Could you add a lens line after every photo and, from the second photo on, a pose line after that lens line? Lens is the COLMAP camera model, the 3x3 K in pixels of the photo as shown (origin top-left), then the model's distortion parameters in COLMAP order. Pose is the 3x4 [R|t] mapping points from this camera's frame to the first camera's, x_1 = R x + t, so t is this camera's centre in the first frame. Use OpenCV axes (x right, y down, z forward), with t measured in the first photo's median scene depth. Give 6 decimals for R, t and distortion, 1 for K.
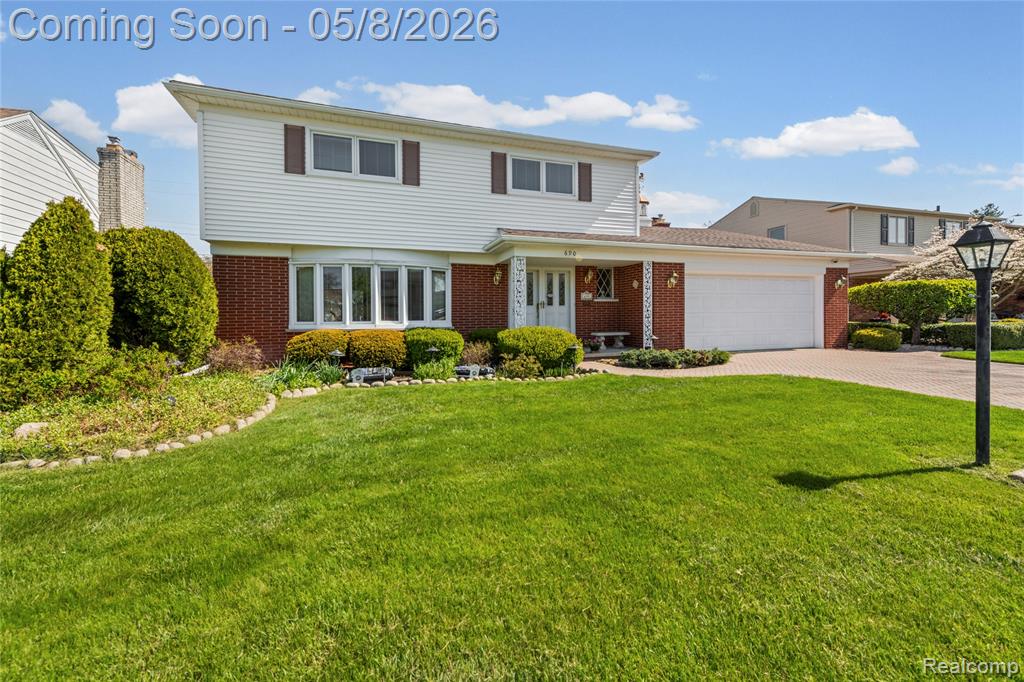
lens RADIAL K [[416.1, 0, 513.1], [0, 416.1, 314.6], [0, 0, 1]] dist [0.009464, 0.000101]
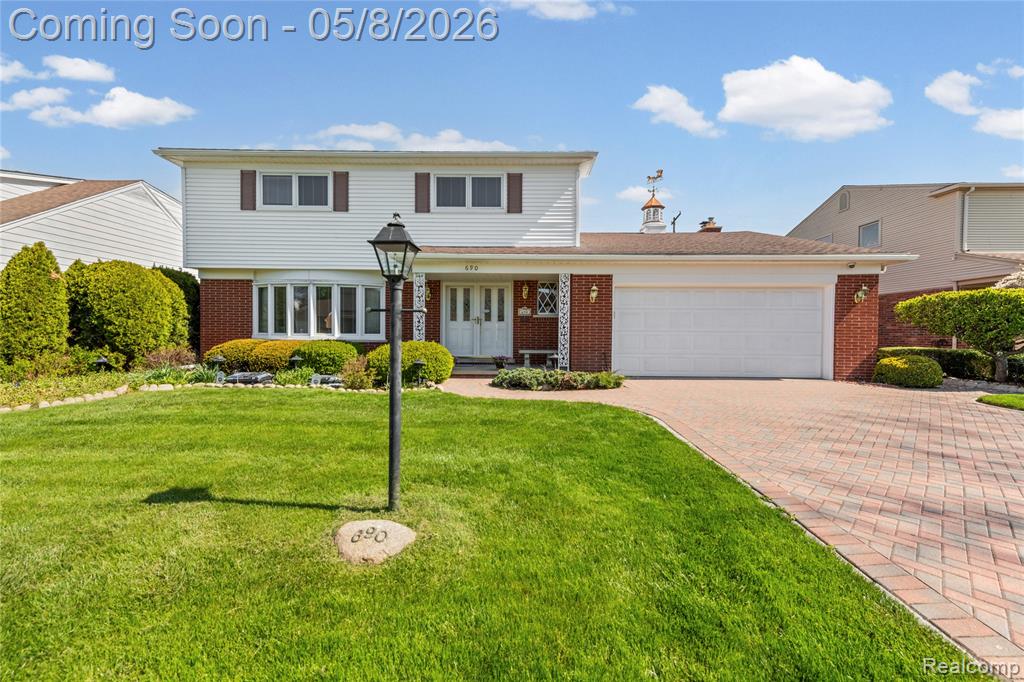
lens RADIAL K [[414.6, 0, 510.6], [0, 414.6, 335.2], [0, 0, 1]] dist [0.009193, -0.000104]
pose [[0.942496, 0.019315, -0.333658, 0.517715], [-0.015910, 0.999790, 0.012936, -0.002405], [0.333837, -0.006884, 0.942606, 0.097002]]
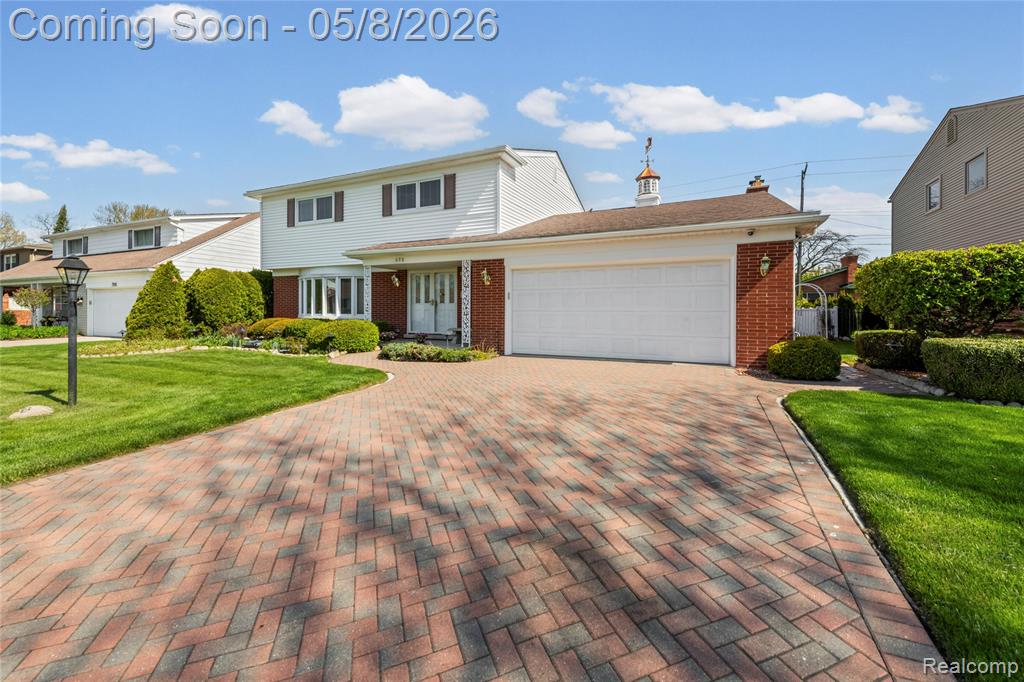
lens RADIAL K [[414.8, 0, 498.1], [0, 414.8, 308.0], [0, 0, 1]] dist [0.009149, -0.000254]
pose [[0.717079, 0.006747, -0.696959, 1.094668], [-0.007253, 0.999971, 0.002218, -0.012485], [0.696954, 0.003465, 0.717108, 0.317904]]
